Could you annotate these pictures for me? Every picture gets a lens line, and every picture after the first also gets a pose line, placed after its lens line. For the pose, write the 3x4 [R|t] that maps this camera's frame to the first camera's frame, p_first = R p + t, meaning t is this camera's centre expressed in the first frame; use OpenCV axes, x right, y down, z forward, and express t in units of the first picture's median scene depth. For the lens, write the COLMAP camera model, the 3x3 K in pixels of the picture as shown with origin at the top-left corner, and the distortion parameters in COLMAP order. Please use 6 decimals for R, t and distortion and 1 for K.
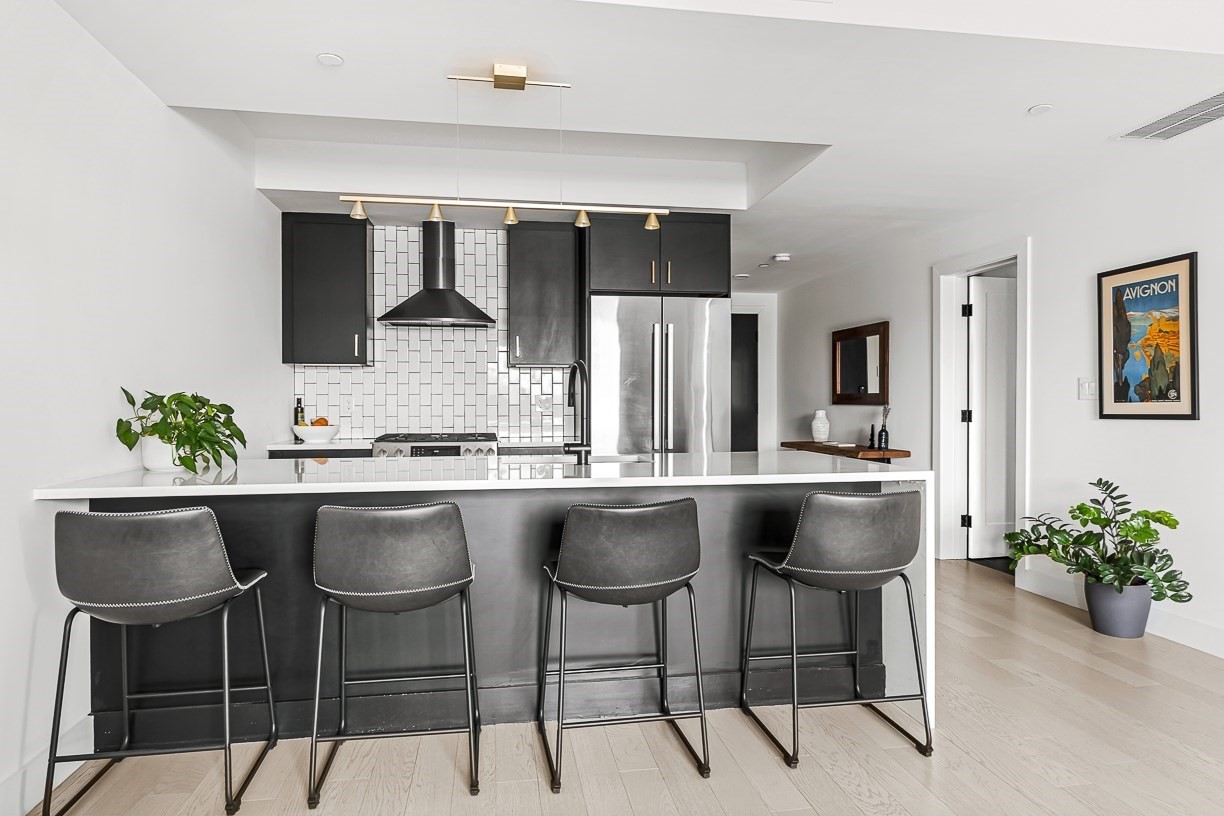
lens RADIAL K [[730.6, 0, 612.0], [0, 730.6, 408.0], [0, 0, 1]] dist [0.001967, 0.000922]
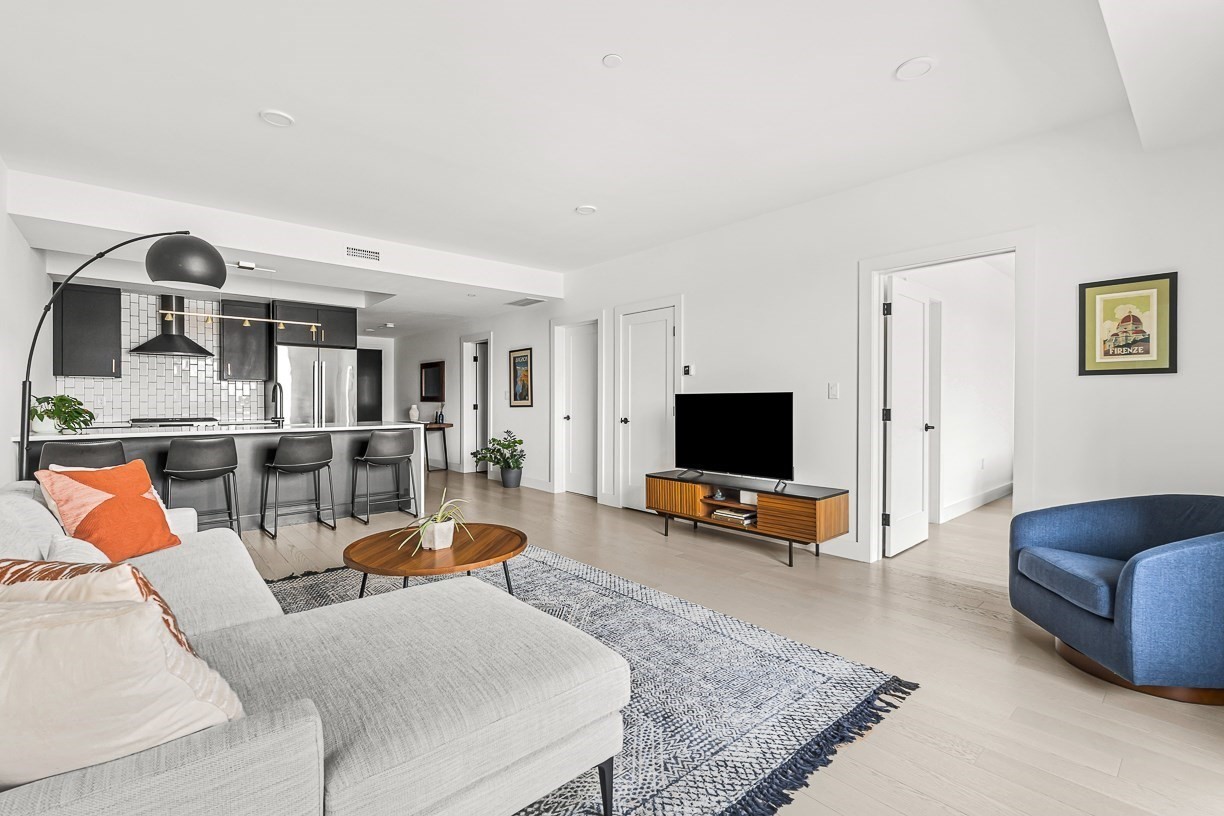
lens RADIAL K [[535.4, 0, 607.1], [0, 535.4, 404.0], [0, 0, 1]] dist [-0.002464, 0.000008]
pose [[0.848555, -0.000899, 0.529106, -0.043593], [0.001778, 0.999998, -0.001152, 0.006505], [-0.529104, 0.001919, 0.848555, -0.777739]]
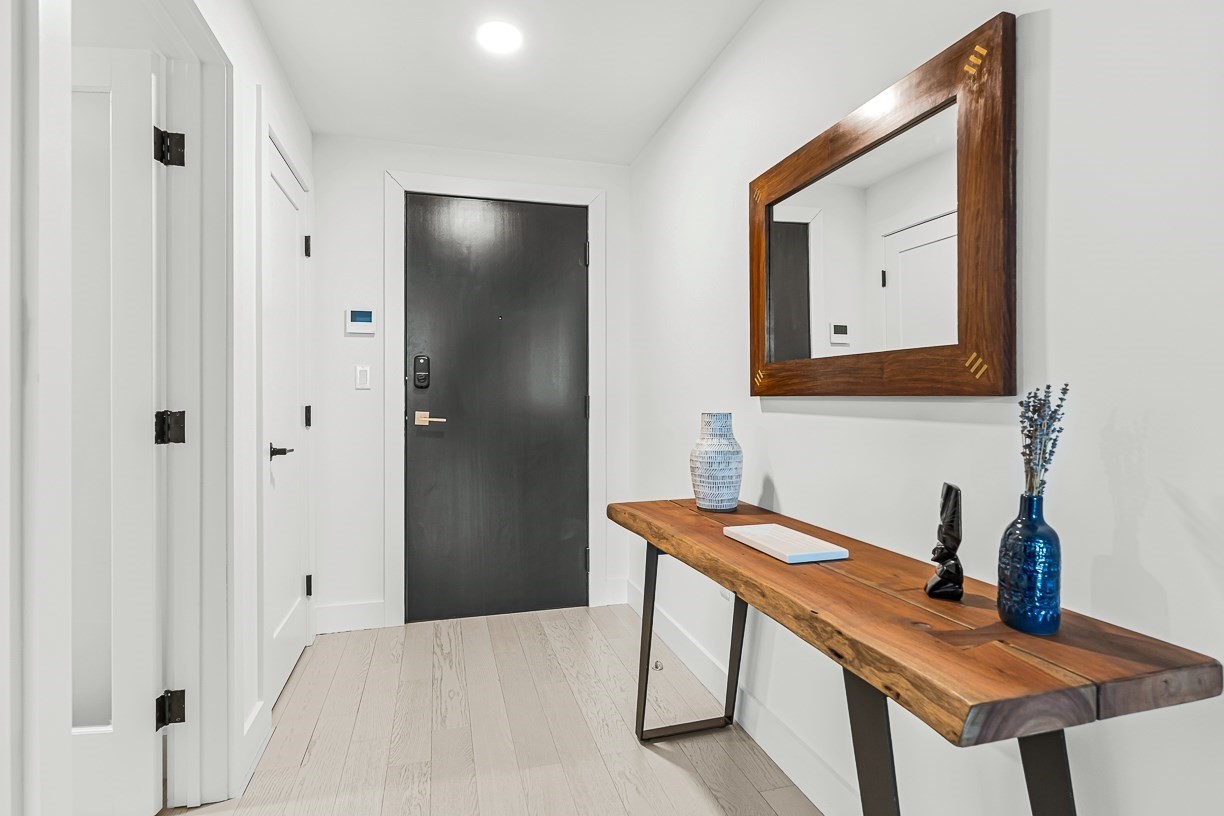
lens RADIAL K [[627.7, 0, 612.0], [0, 627.7, 408.0], [0, 0, 1]] dist [0.000300, 0.000042]
pose [[0.993288, 0.000116, 0.115671, 0.353814], [-0.000824, 0.999981, 0.006078, -0.003166], [-0.115668, -0.006133, 0.993269, 1.255795]]
